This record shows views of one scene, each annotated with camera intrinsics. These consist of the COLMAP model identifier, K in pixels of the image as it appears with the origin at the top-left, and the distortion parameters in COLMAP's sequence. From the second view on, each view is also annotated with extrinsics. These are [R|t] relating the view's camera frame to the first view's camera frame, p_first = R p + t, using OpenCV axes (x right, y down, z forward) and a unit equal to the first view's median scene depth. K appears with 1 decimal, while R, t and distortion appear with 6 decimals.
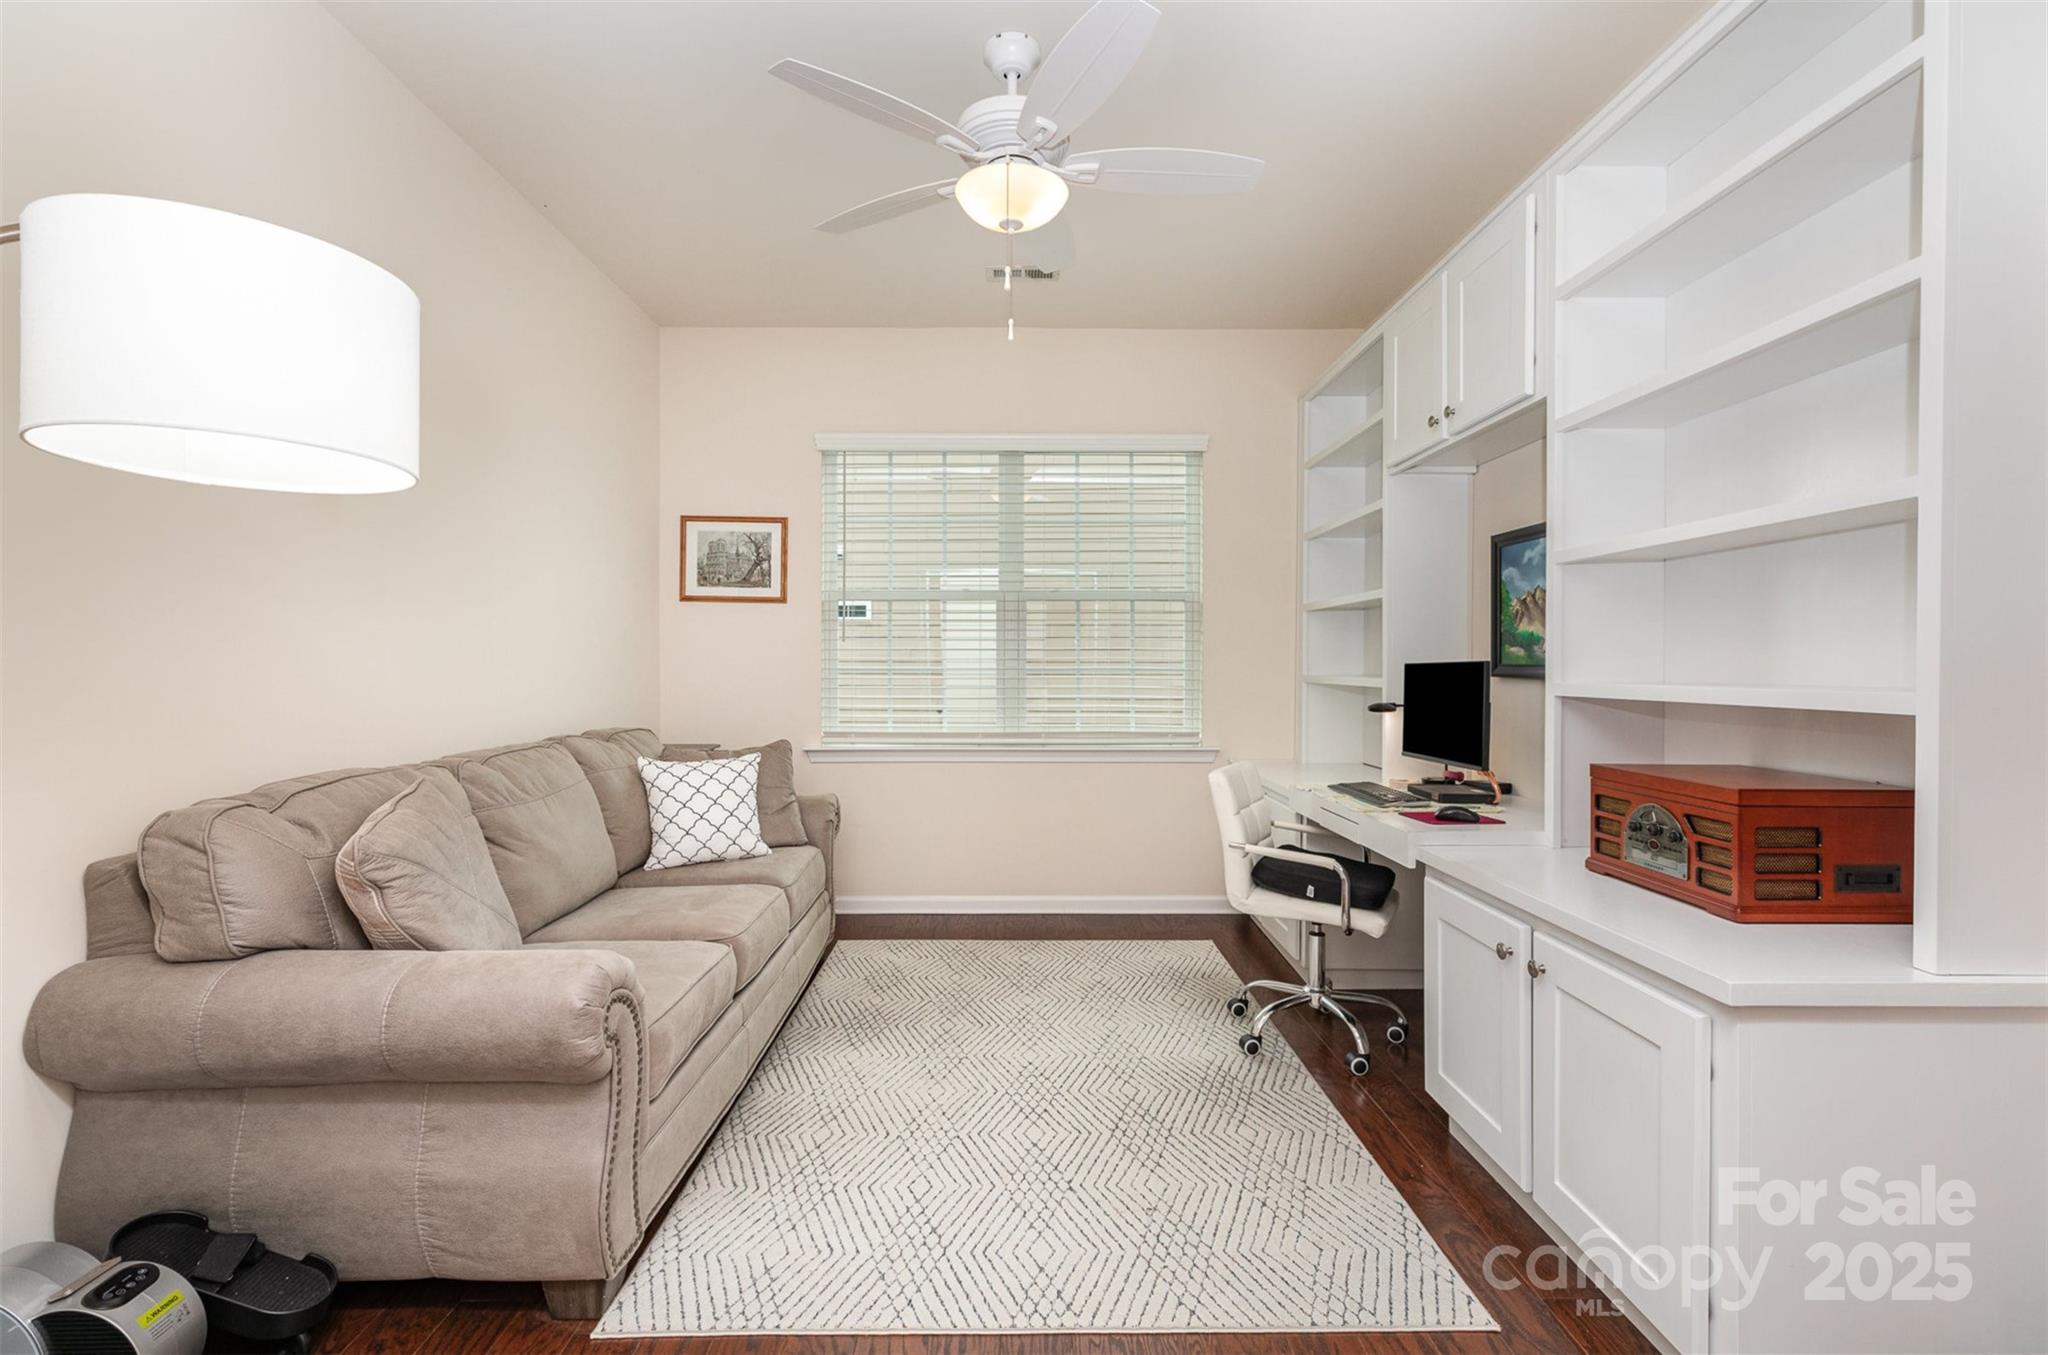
lens RADIAL K [[917.9, 0, 1019.7], [0, 917.9, 661.1], [0, 0, 1]] dist [0.000010, -0.000335]
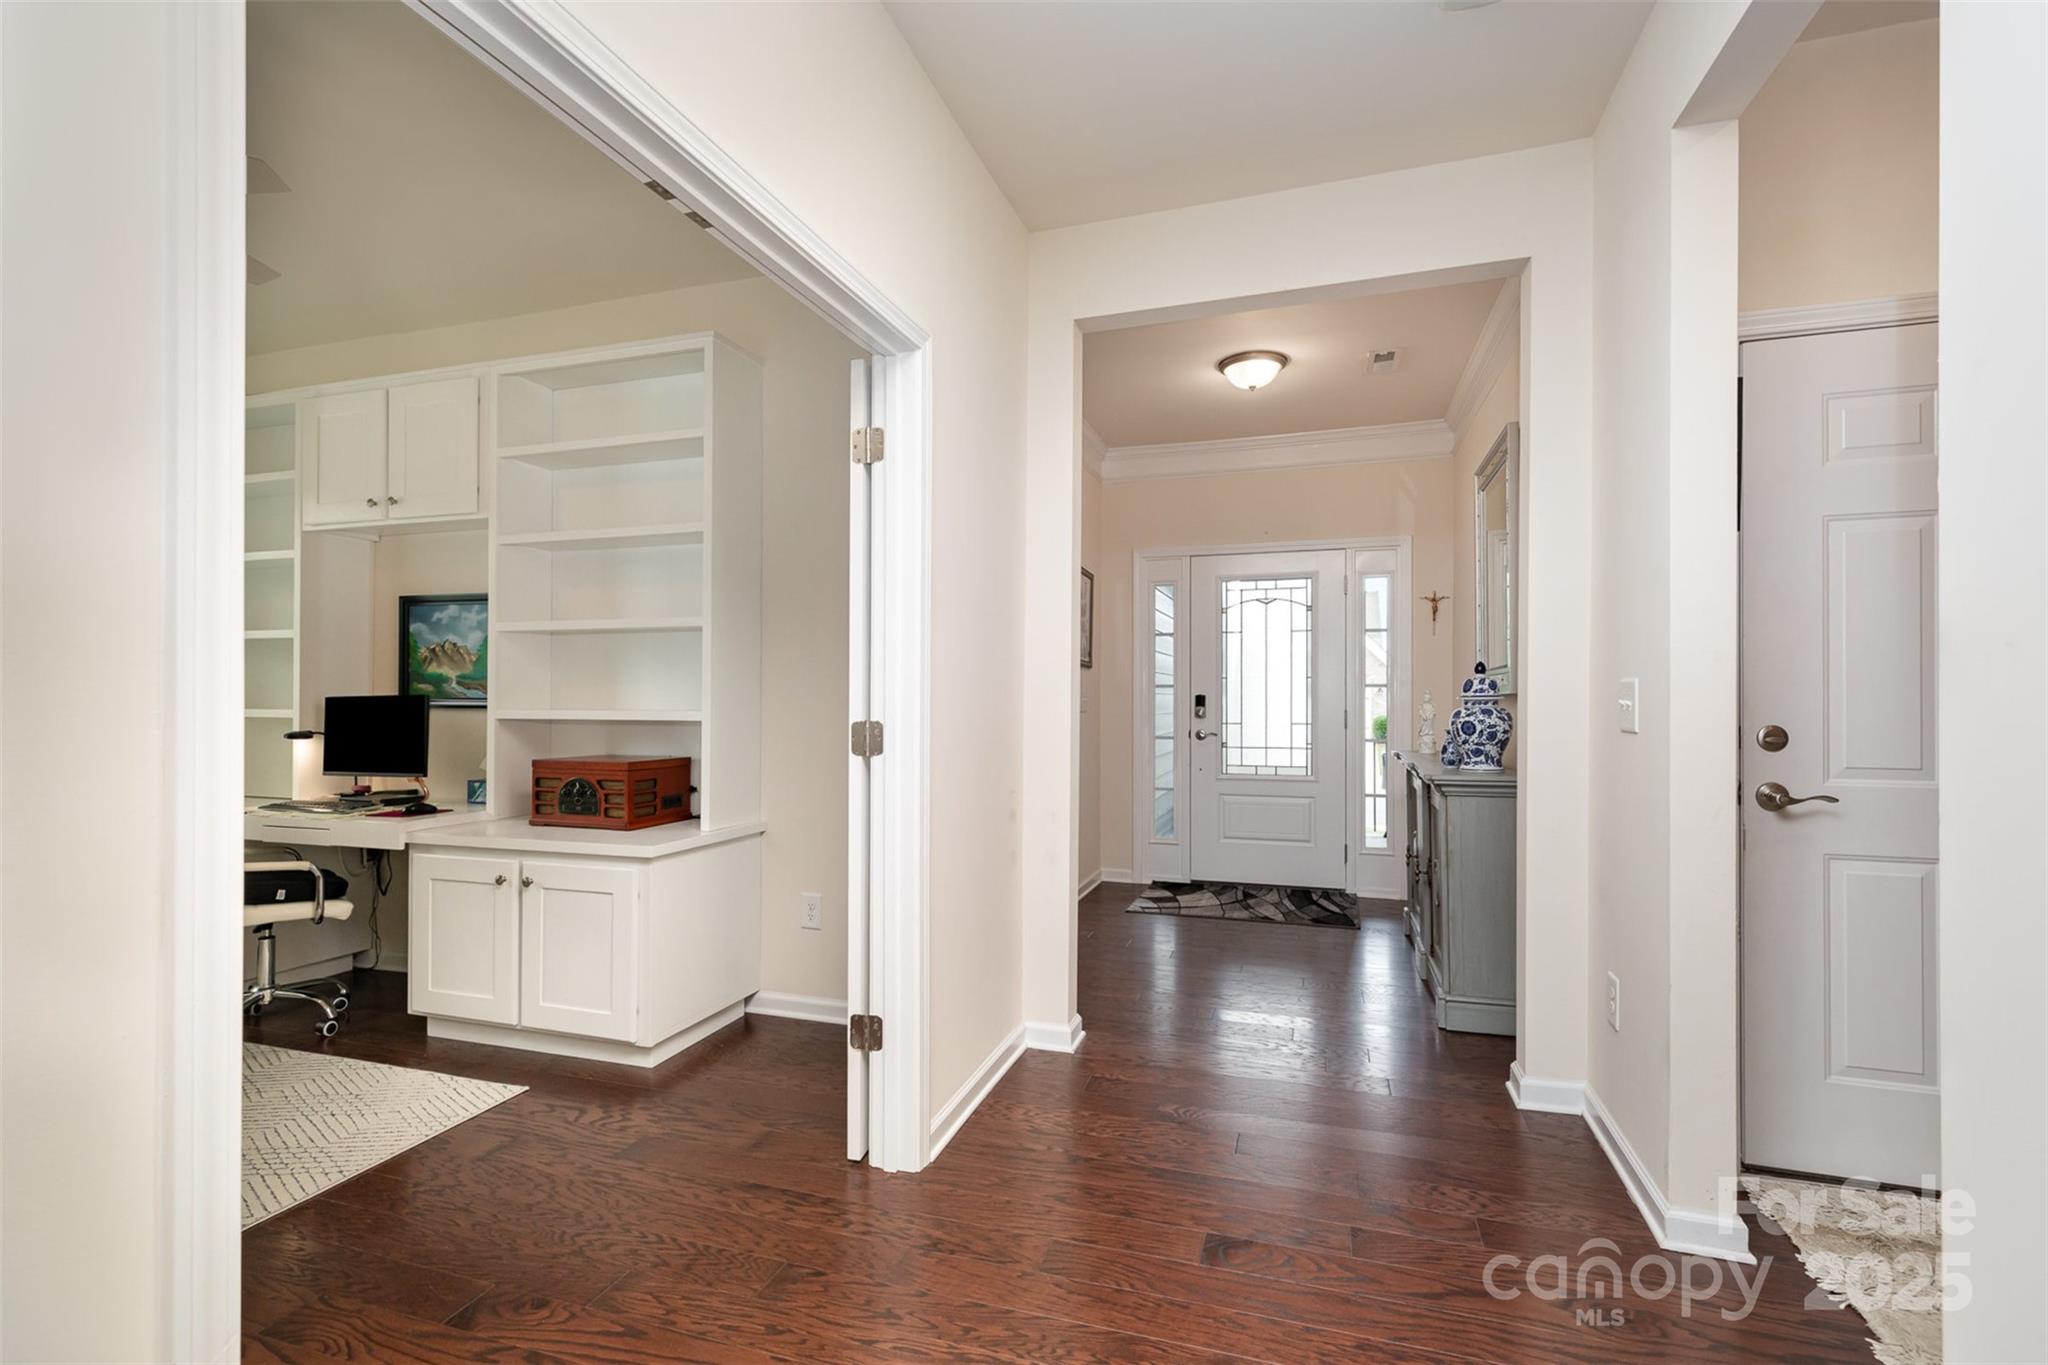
lens RADIAL K [[921.0, 0, 1016.4], [0, 921.0, 687.8], [0, 0, 1]] dist [0.008938, 0.001721]
pose [[0.309673, 0.009087, 0.950800, -0.520131], [-0.004004, 0.999958, -0.008253, -0.003132], [-0.950835, -0.001252, 0.309696, -0.244098]]
